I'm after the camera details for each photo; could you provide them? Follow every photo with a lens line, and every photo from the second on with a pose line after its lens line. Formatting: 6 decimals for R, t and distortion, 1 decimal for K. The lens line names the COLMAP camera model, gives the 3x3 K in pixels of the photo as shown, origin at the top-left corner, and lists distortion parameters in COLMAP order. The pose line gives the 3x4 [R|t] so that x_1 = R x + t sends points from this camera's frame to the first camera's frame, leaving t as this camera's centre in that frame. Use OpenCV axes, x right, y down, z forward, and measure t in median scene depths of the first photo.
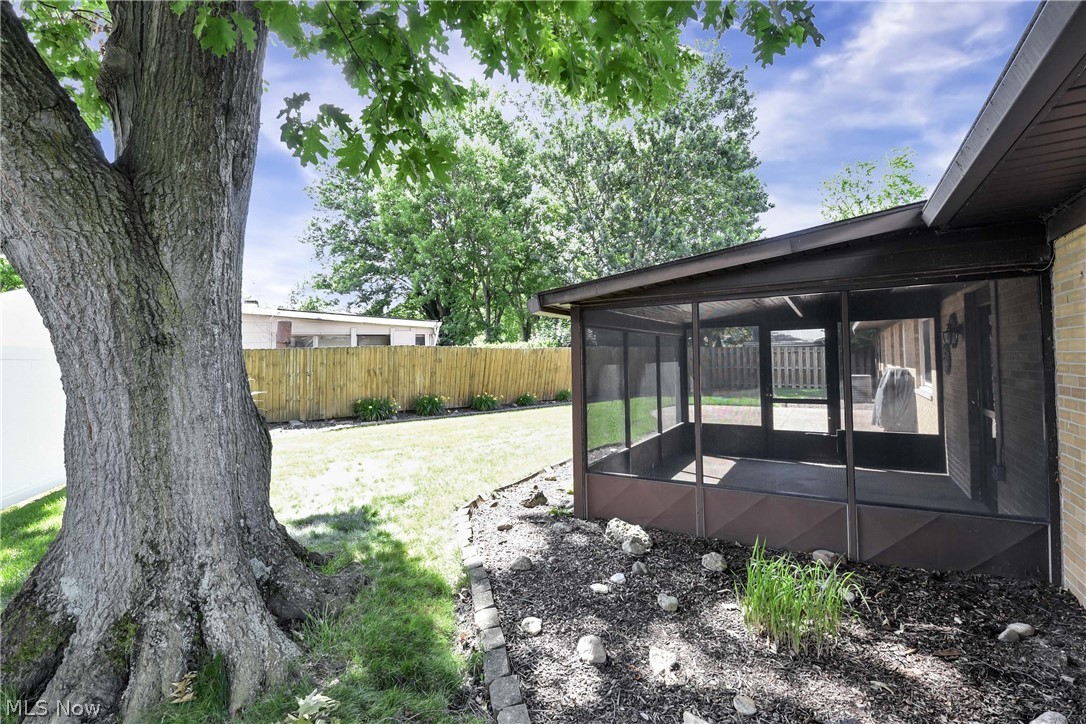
lens RADIAL K [[468.1, 0, 543.0], [0, 468.1, 362.0], [0, 0, 1]] dist [-0.000163, -0.000089]
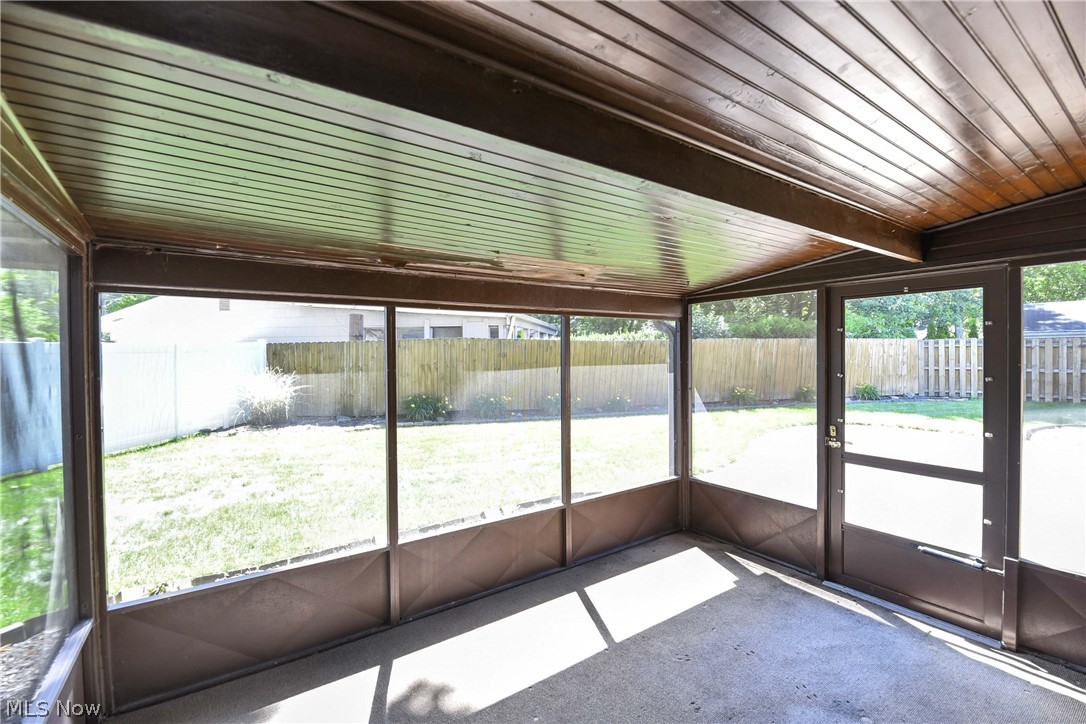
lens RADIAL K [[468.1, 0, 543.0], [0, 468.1, 362.0], [0, 0, 1]] dist [-0.000163, -0.000089]
pose [[0.907901, 0.015647, -0.418893, 0.222475], [-0.009150, 0.999805, 0.017515, -0.006546], [0.419085, -0.012069, 0.907867, 0.255778]]
